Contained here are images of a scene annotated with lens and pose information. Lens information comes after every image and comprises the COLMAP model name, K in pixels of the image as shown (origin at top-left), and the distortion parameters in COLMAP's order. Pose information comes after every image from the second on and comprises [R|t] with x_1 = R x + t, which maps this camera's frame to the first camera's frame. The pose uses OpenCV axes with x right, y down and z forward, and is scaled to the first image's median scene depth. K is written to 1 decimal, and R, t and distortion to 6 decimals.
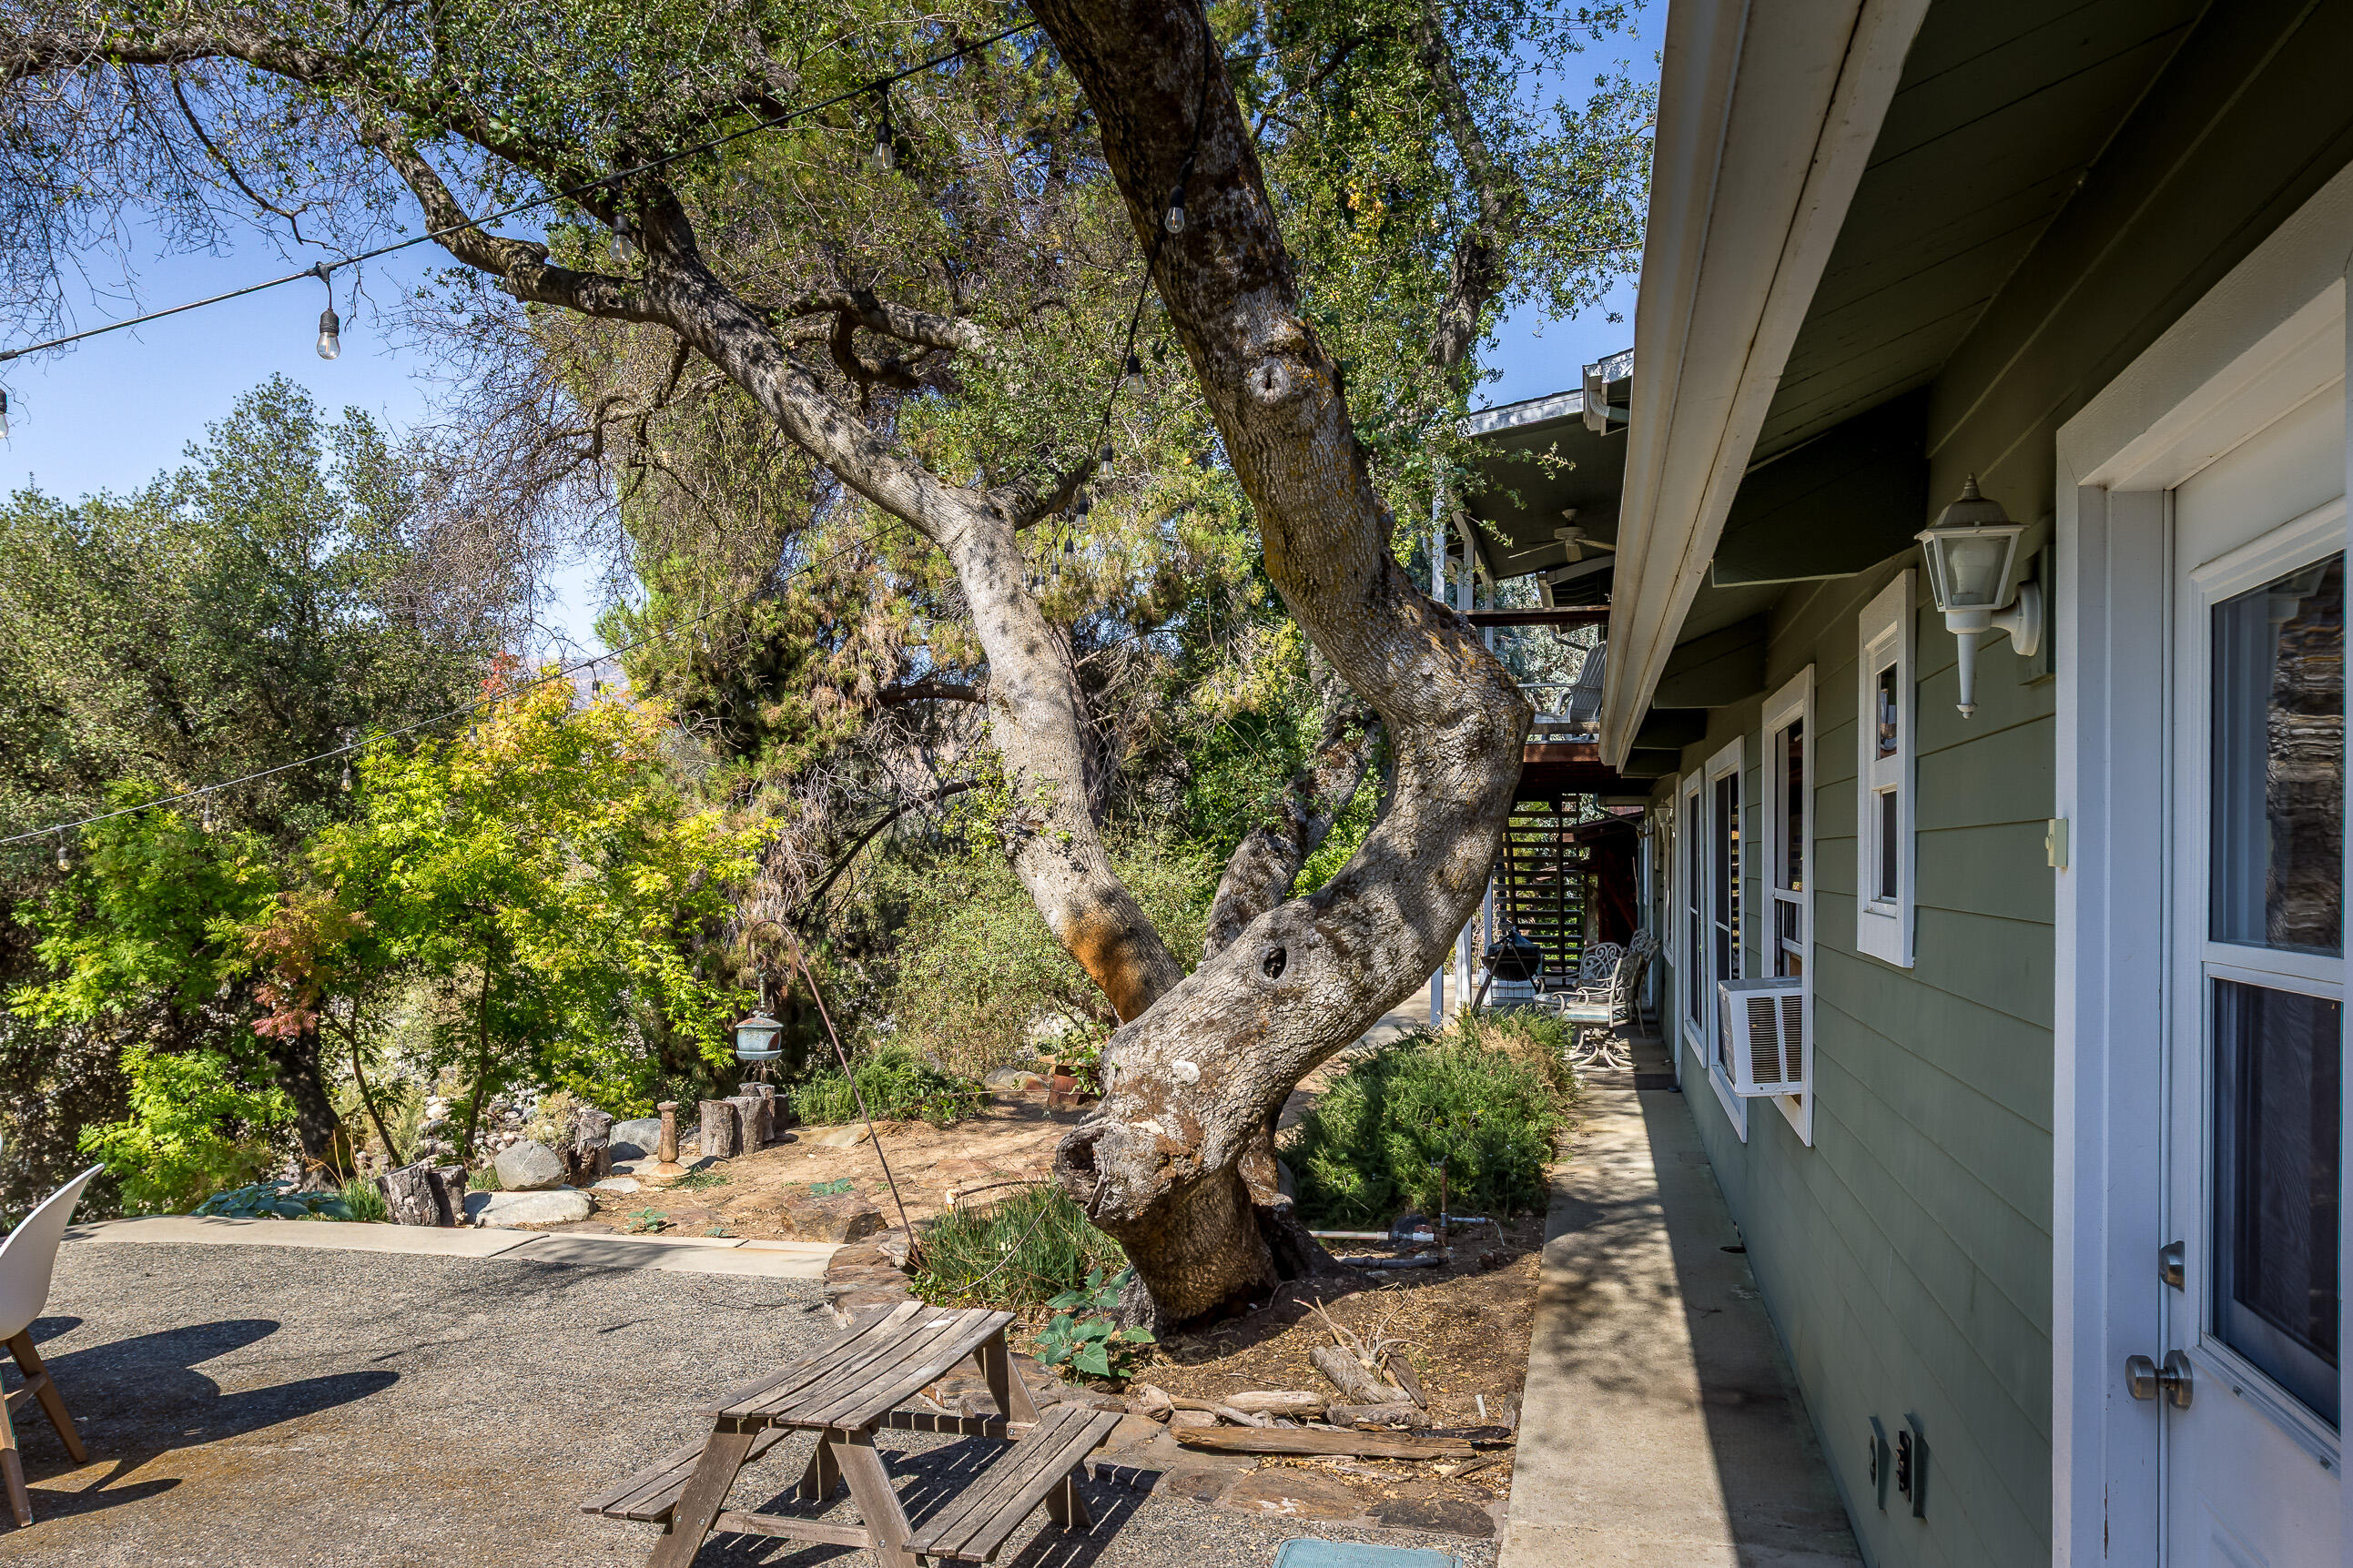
lens RADIAL K [[1719.4, 0, 1171.5], [0, 1719.4, 879.7], [0, 0, 1]] dist [0.008388, 0.001350]
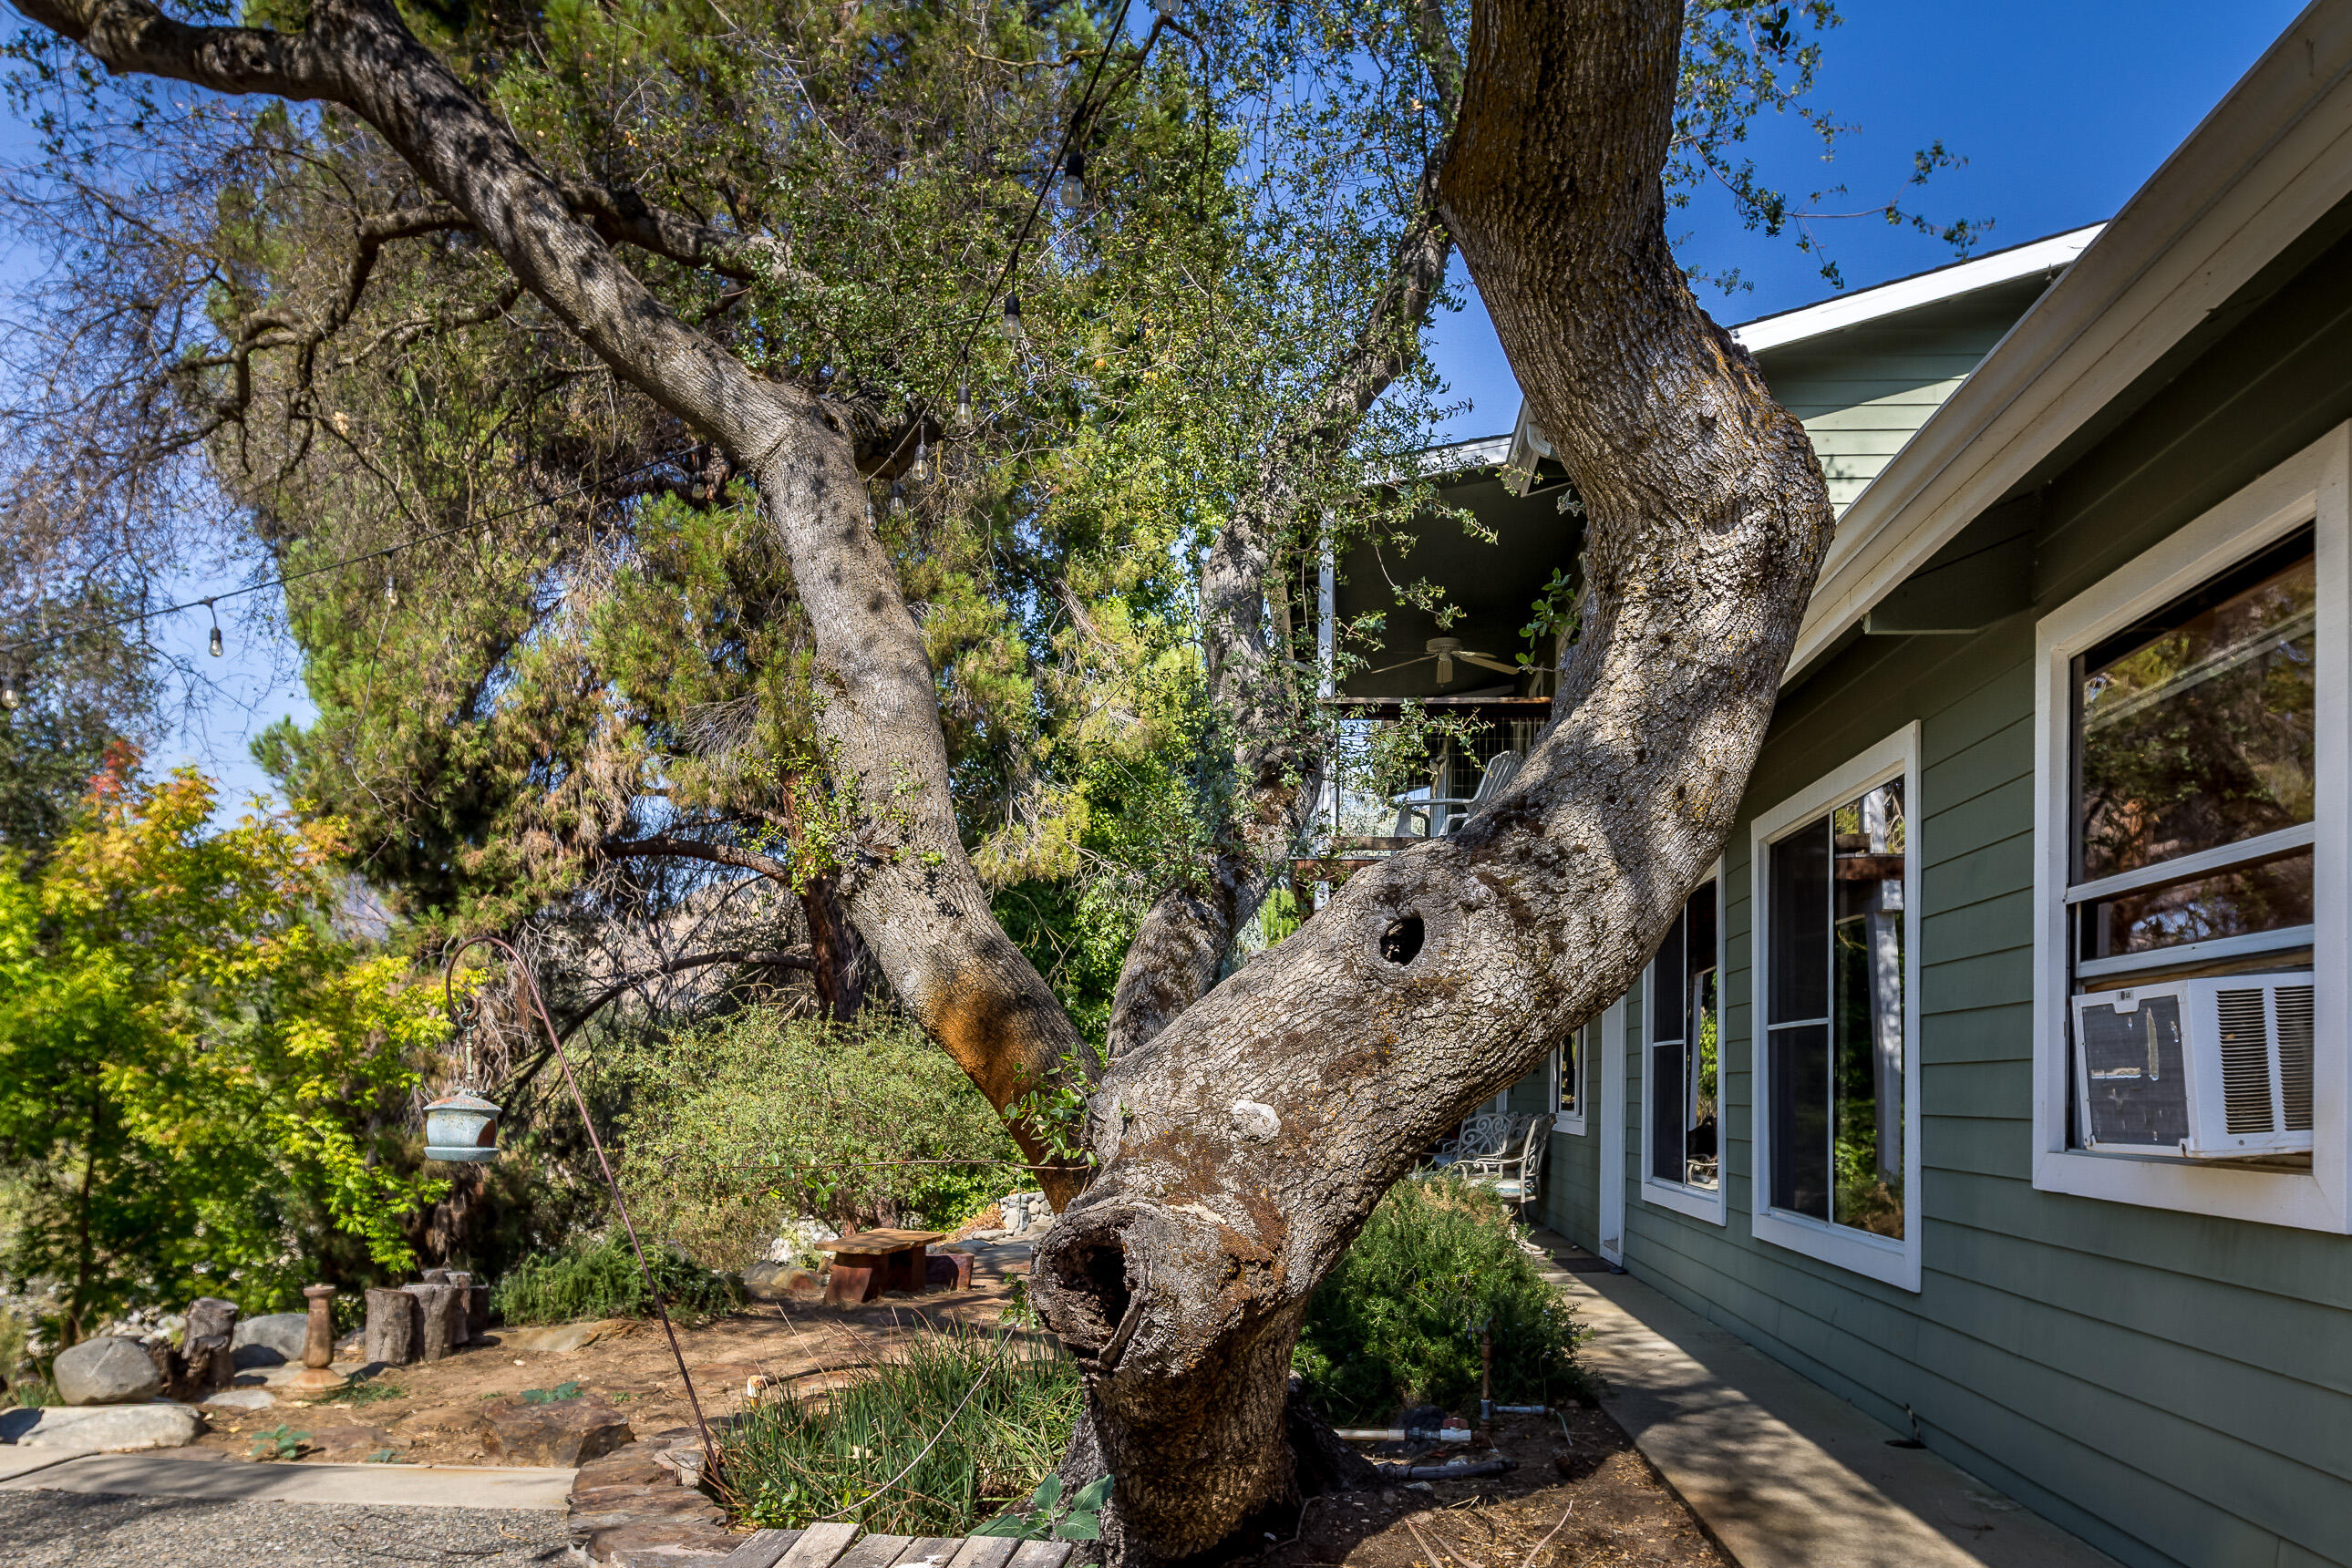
lens RADIAL K [[1789.5, 0, 1192.6], [0, 1789.5, 1056.3], [0, 0, 1]] dist [0.003105, 0.008780]
pose [[0.987275, 0.018828, 0.157903, -0.041506], [-0.014600, 0.999504, -0.027896, 0.041849], [-0.158350, 0.025235, 0.987061, 0.161925]]
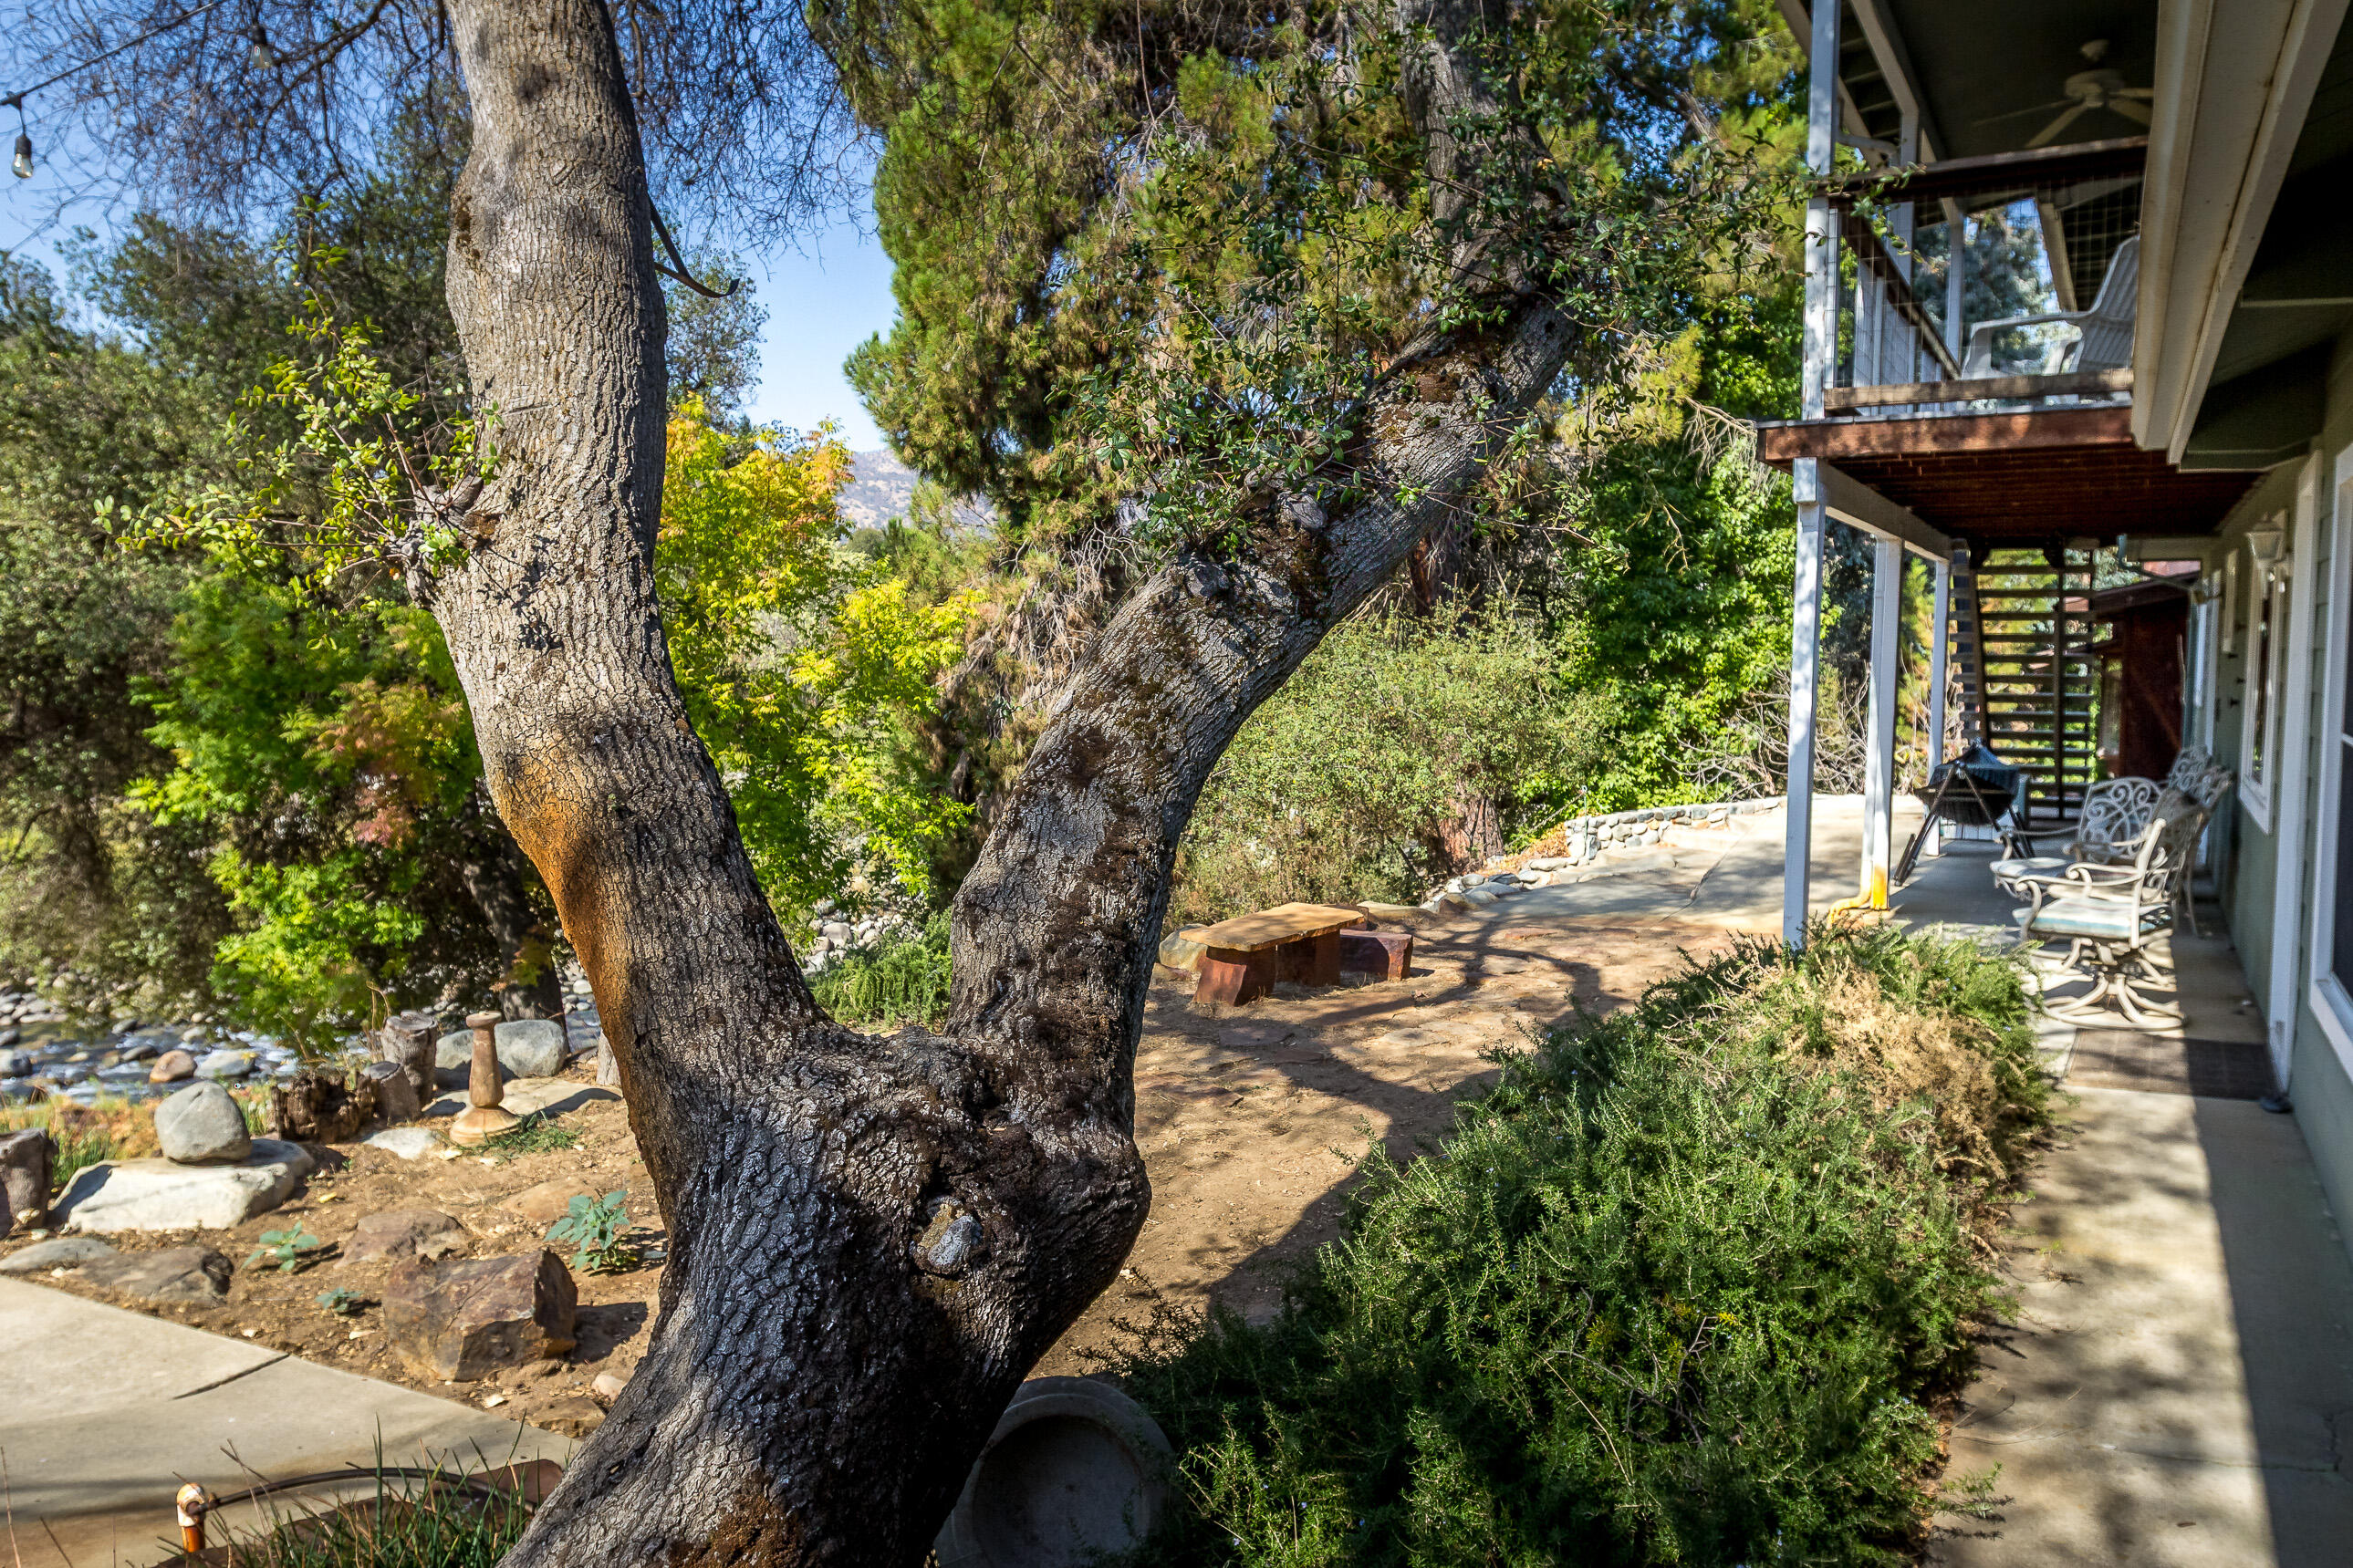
lens RADIAL K [[1716.9, 0, 1176.5], [0, 1716.9, 784.0], [0, 0, 1]] dist [-0.001072, 0.004271]
pose [[0.966291, 0.022922, -0.256430, 0.105333], [-0.004714, 0.997437, 0.071394, -0.001957], [0.257409, -0.067779, 0.963922, 0.421312]]
